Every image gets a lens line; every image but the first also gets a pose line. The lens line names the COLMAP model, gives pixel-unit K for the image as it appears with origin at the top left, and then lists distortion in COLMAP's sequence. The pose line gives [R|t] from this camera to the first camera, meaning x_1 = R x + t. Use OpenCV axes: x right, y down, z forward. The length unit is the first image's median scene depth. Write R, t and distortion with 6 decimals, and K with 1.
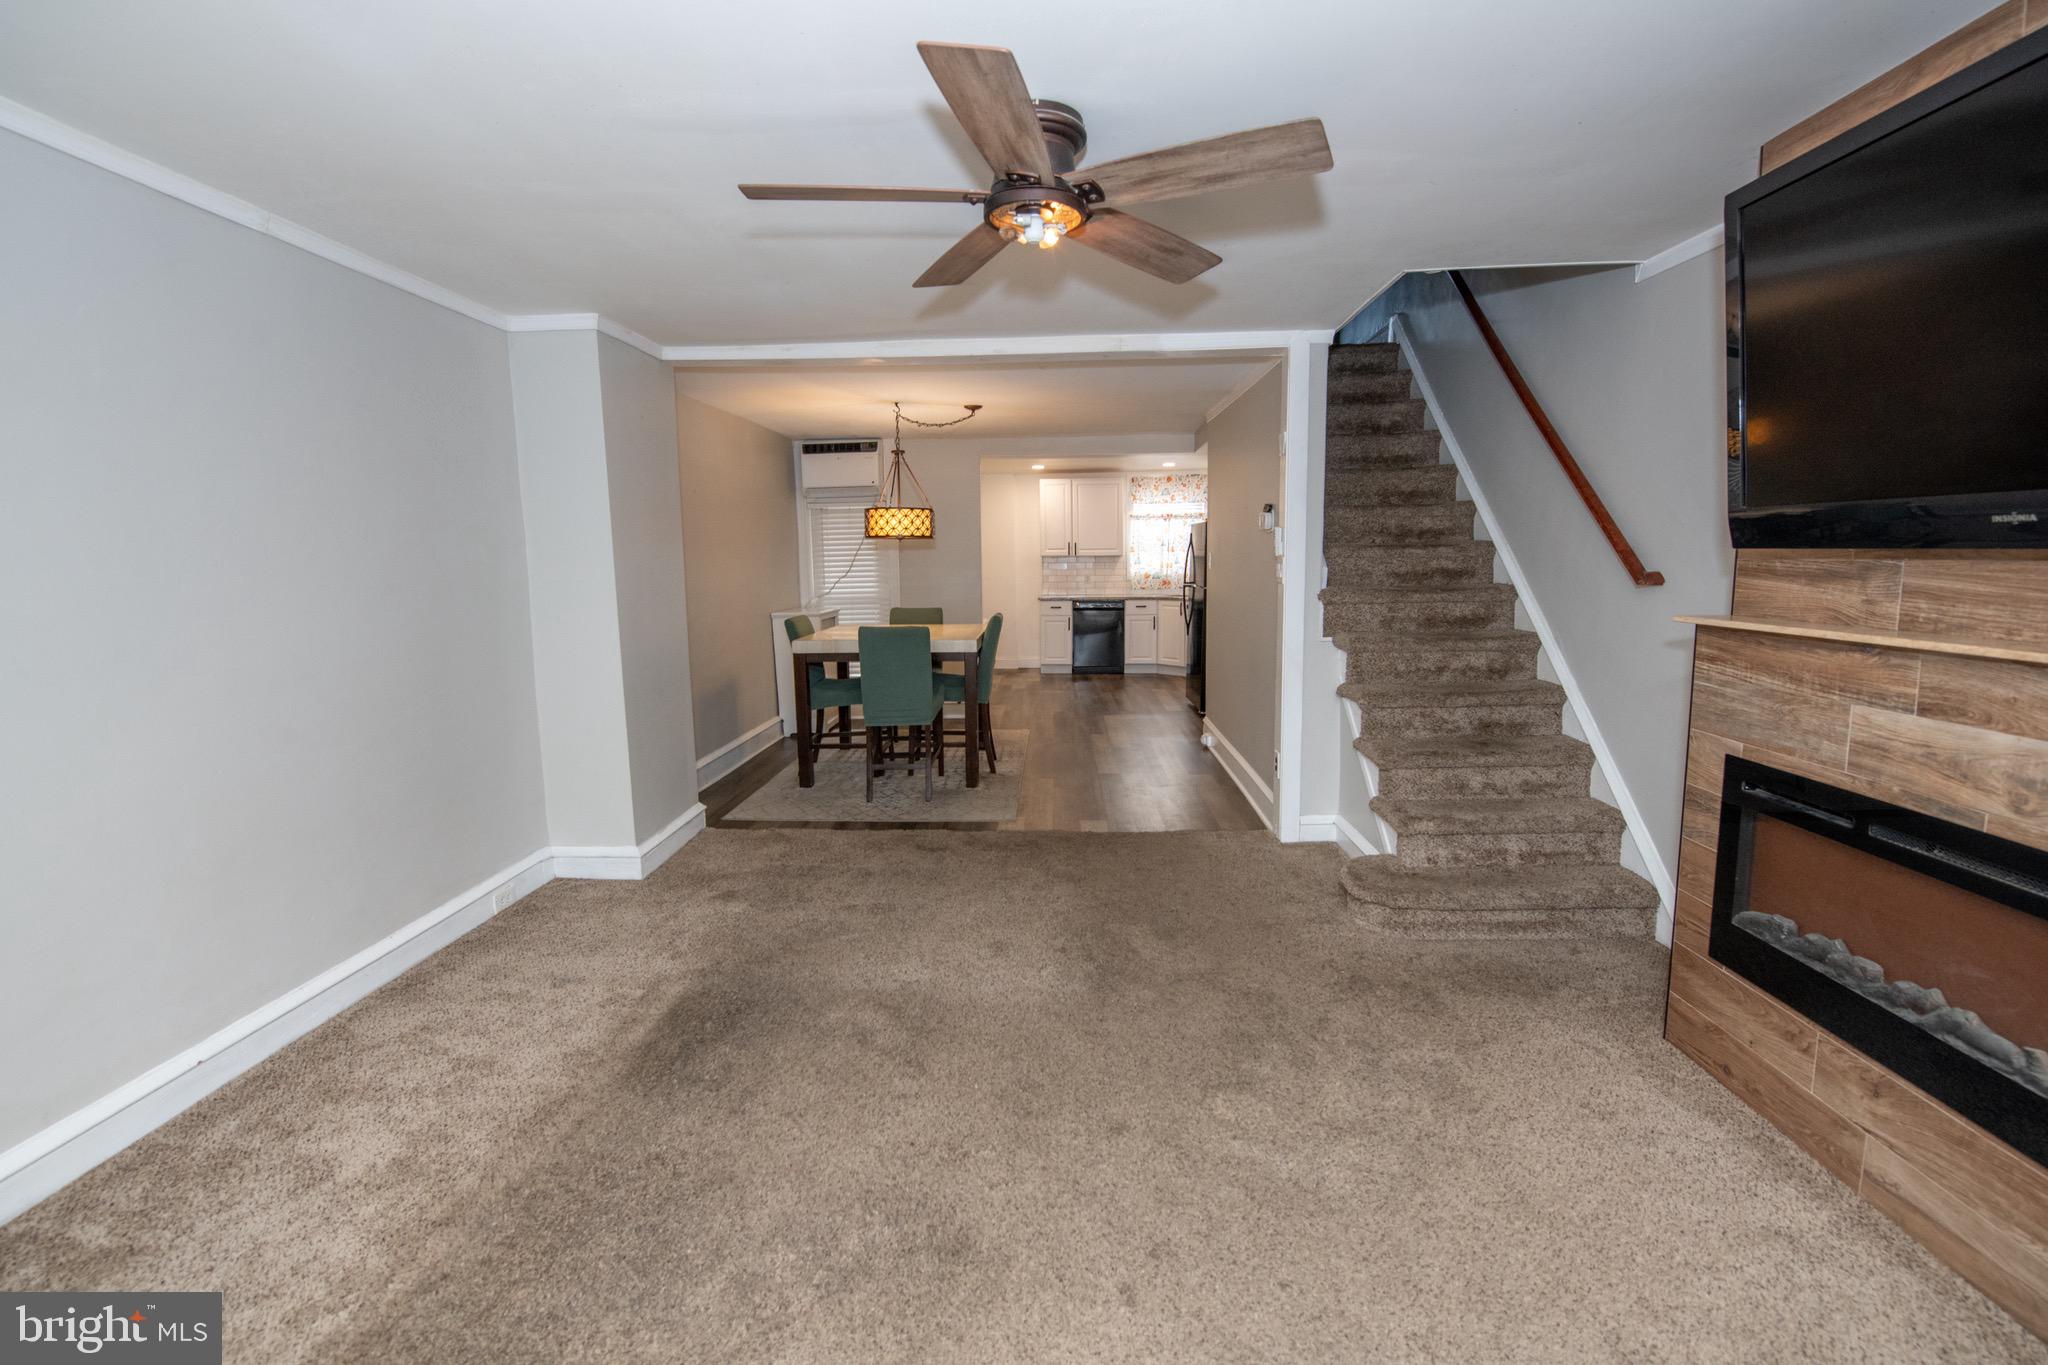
lens RADIAL K [[860.3, 0, 1032.4], [0, 860.3, 658.9], [0, 0, 1]] dist [-0.014554, -0.003006]
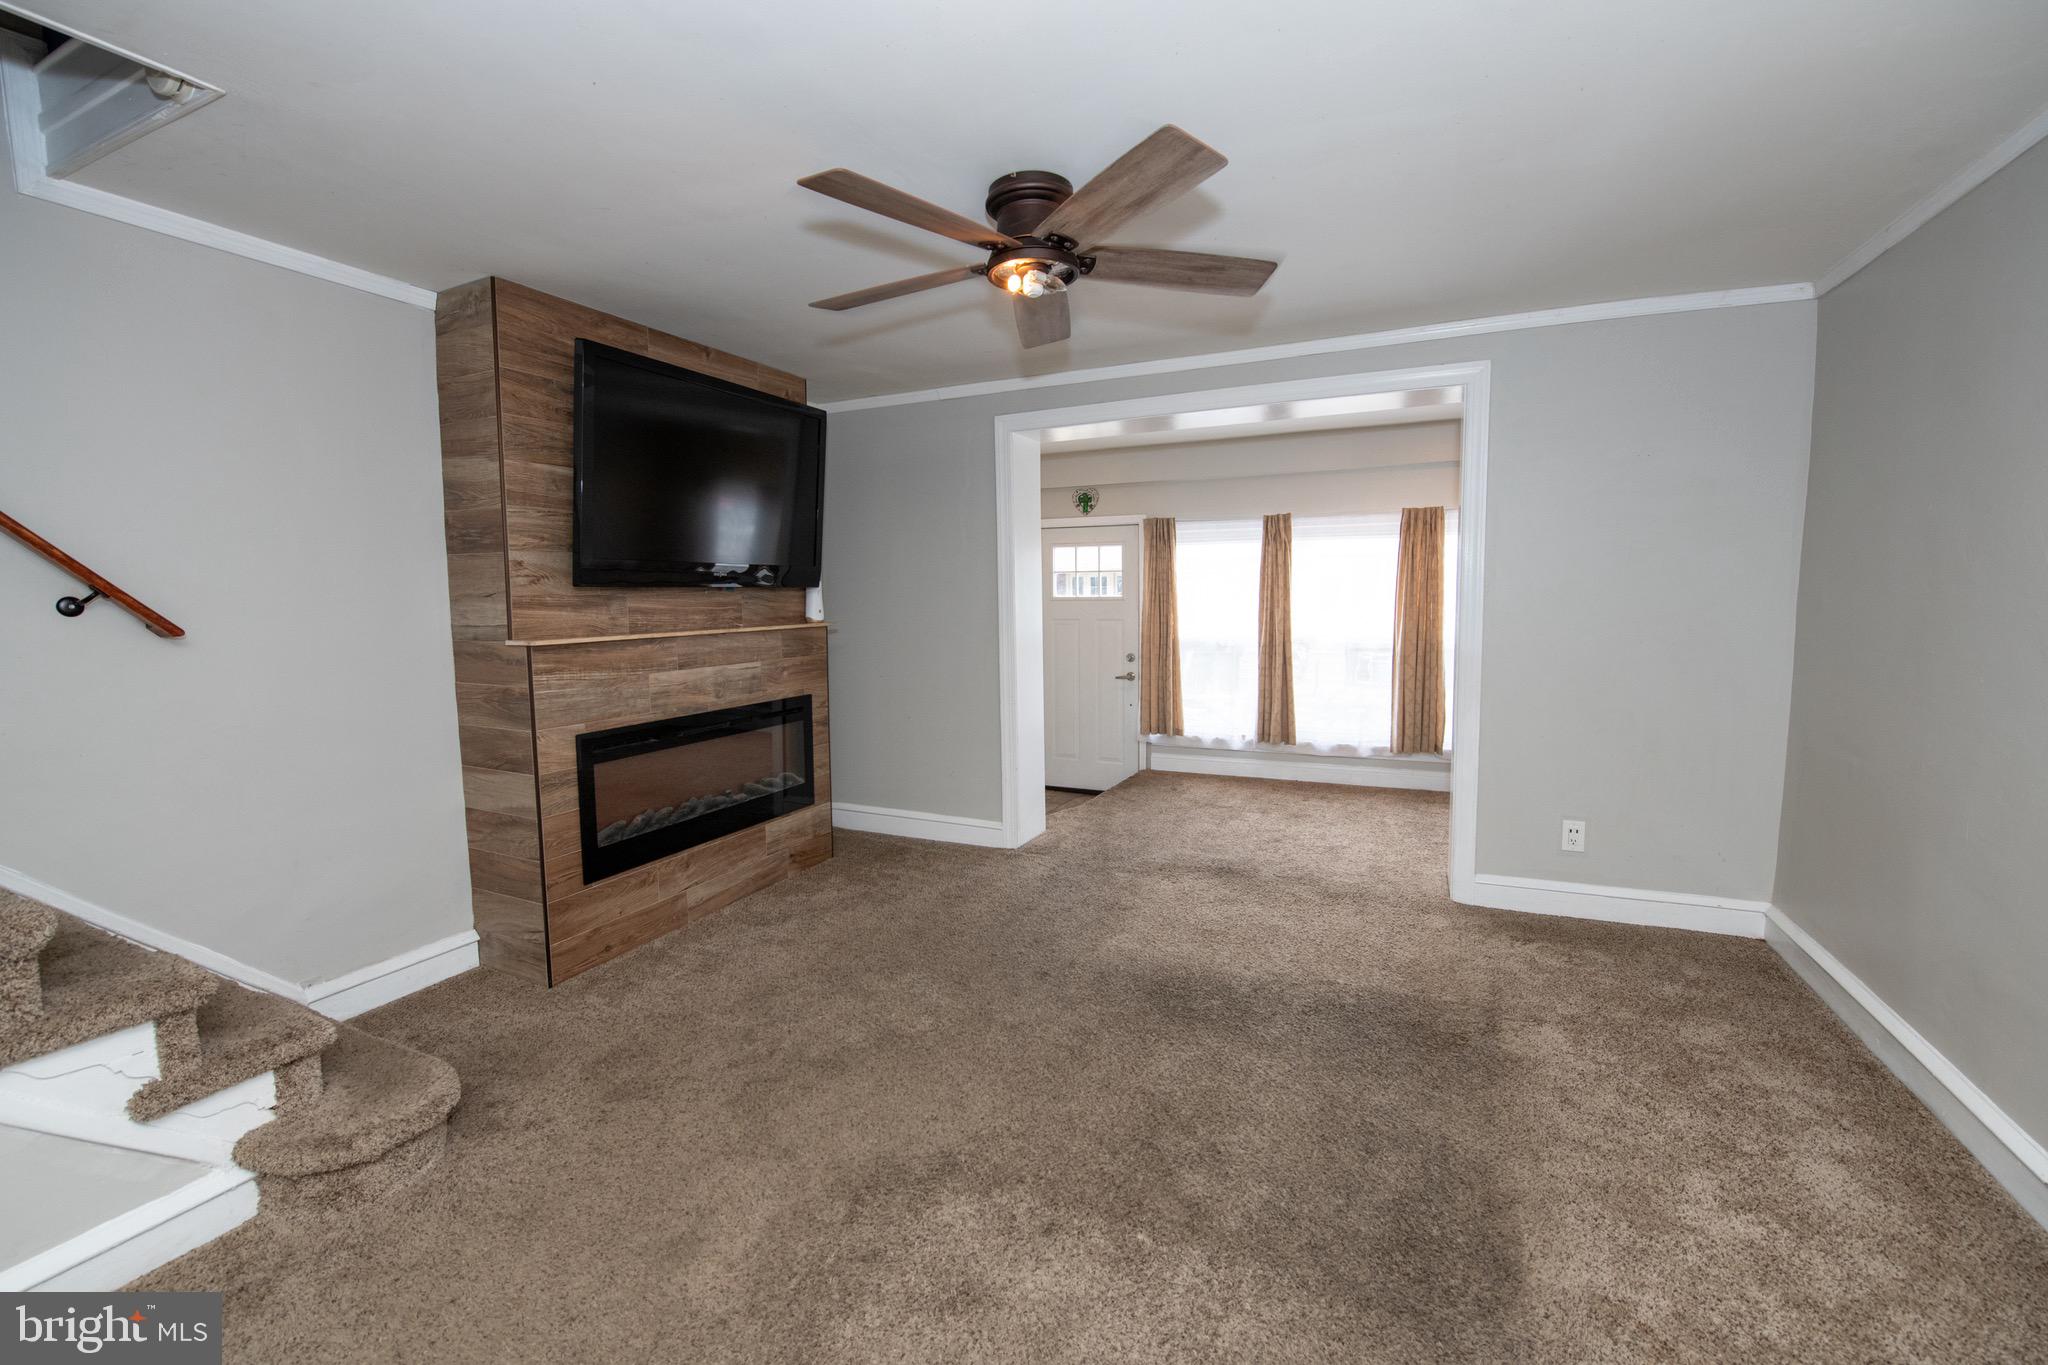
lens RADIAL K [[847.7, 0, 1031.0], [0, 847.7, 669.1], [0, 0, 1]] dist [-0.024145, -0.000439]
pose [[-0.925313, -0.011896, 0.379017, -0.244347], [0.067852, 0.978183, 0.196352, -0.135025], [-0.373084, 0.207404, -0.904318, 1.239943]]
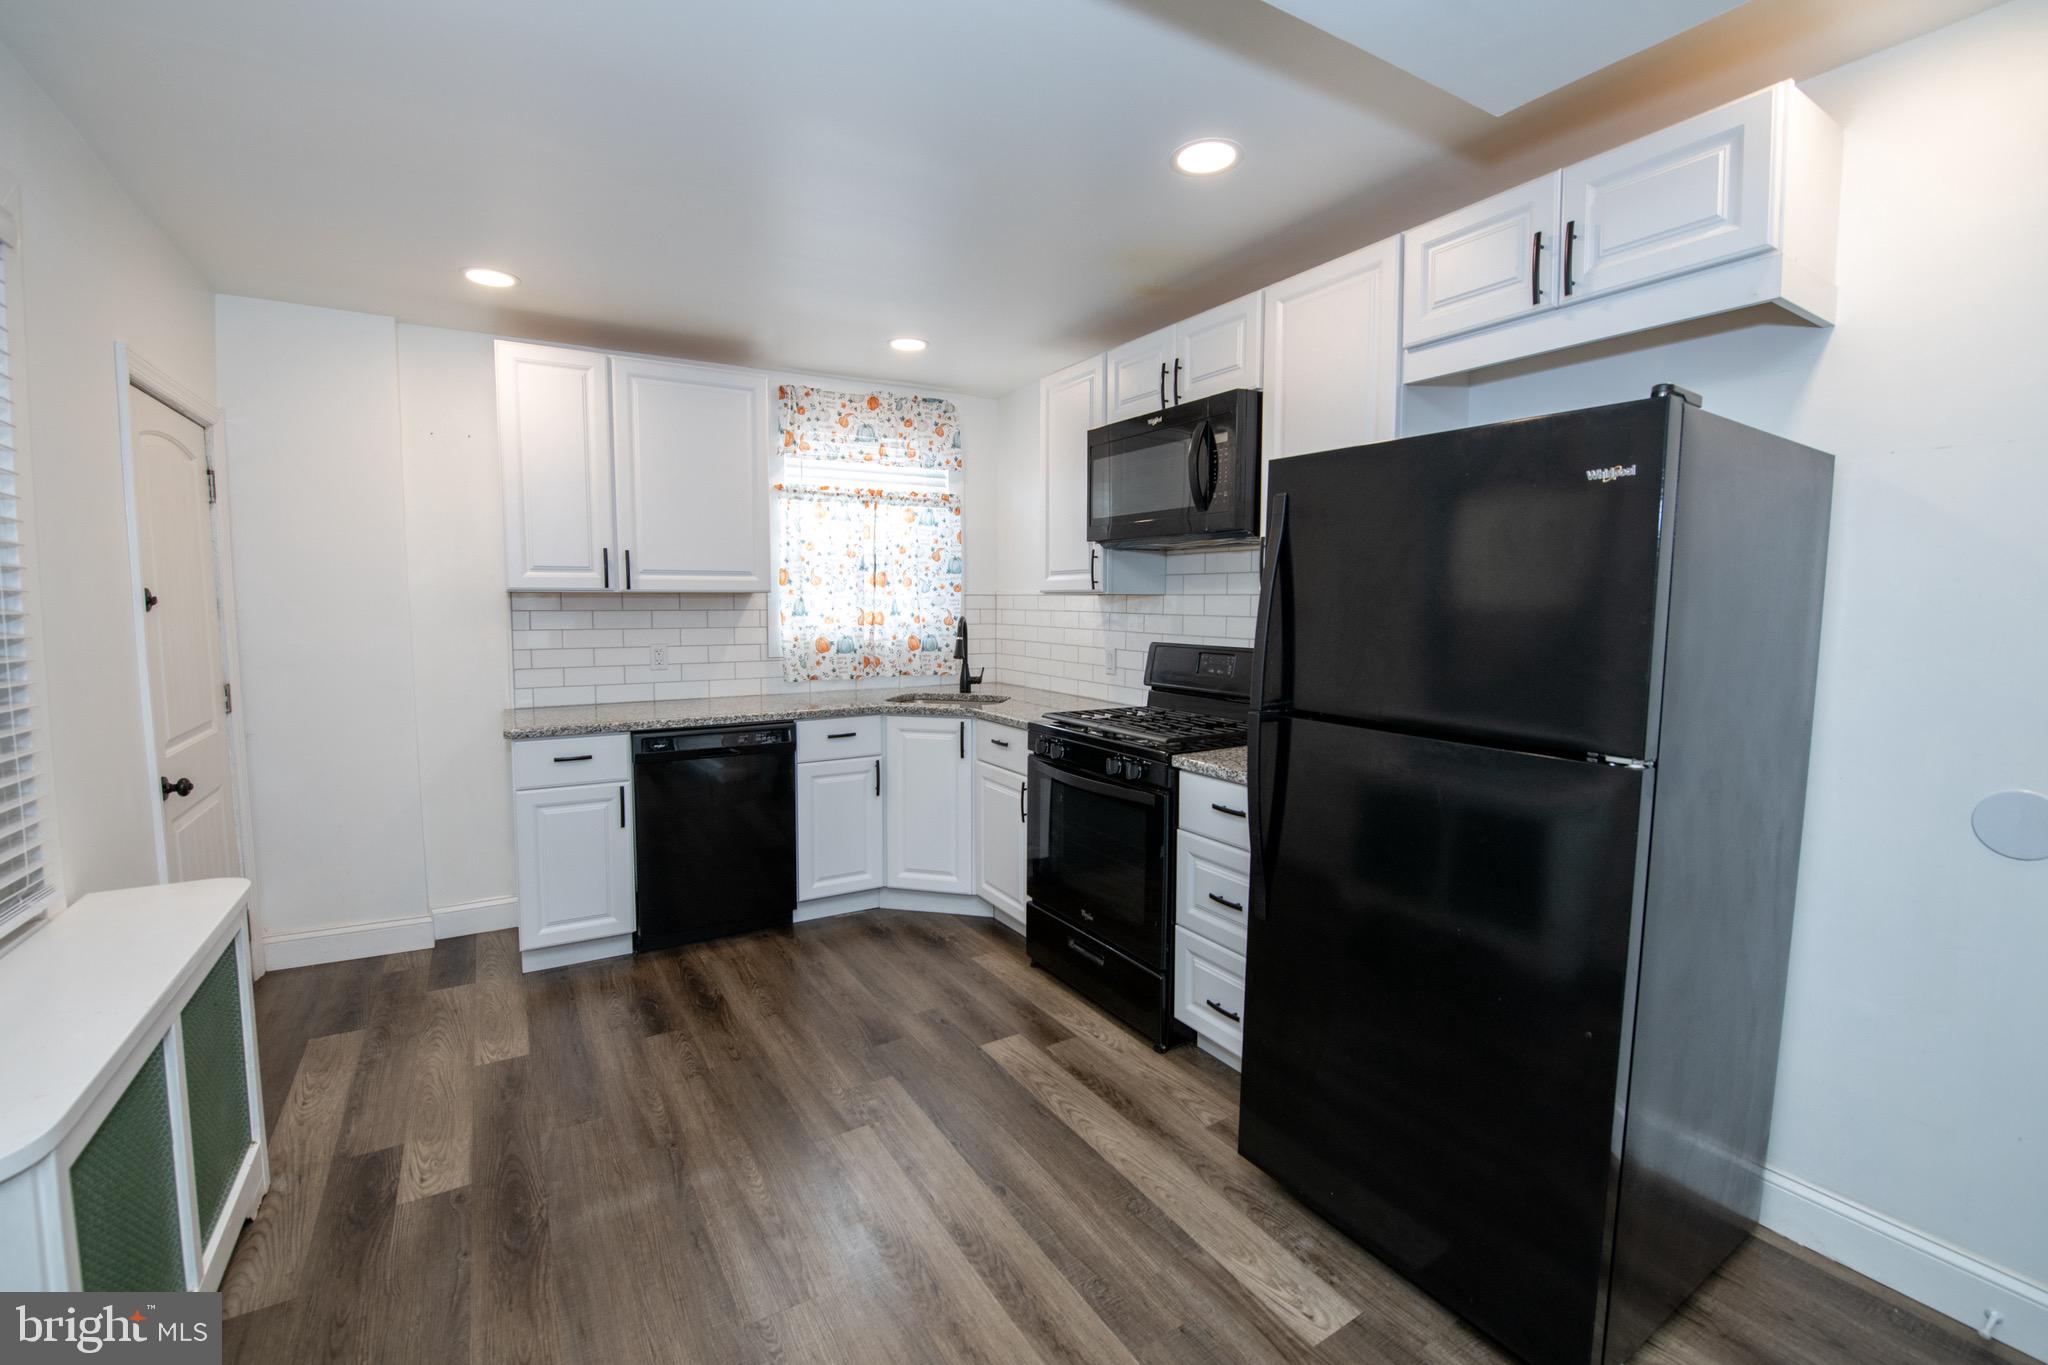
lens RADIAL K [[850.7, 0, 1011.7], [0, 850.7, 664.7], [0, 0, 1]] dist [-0.016327, -0.001610]
pose [[0.837077, -0.029729, 0.546276, -0.015114], [0.053924, 0.998144, -0.028310, -0.224333], [-0.544420, 0.053155, 0.837127, 1.957995]]
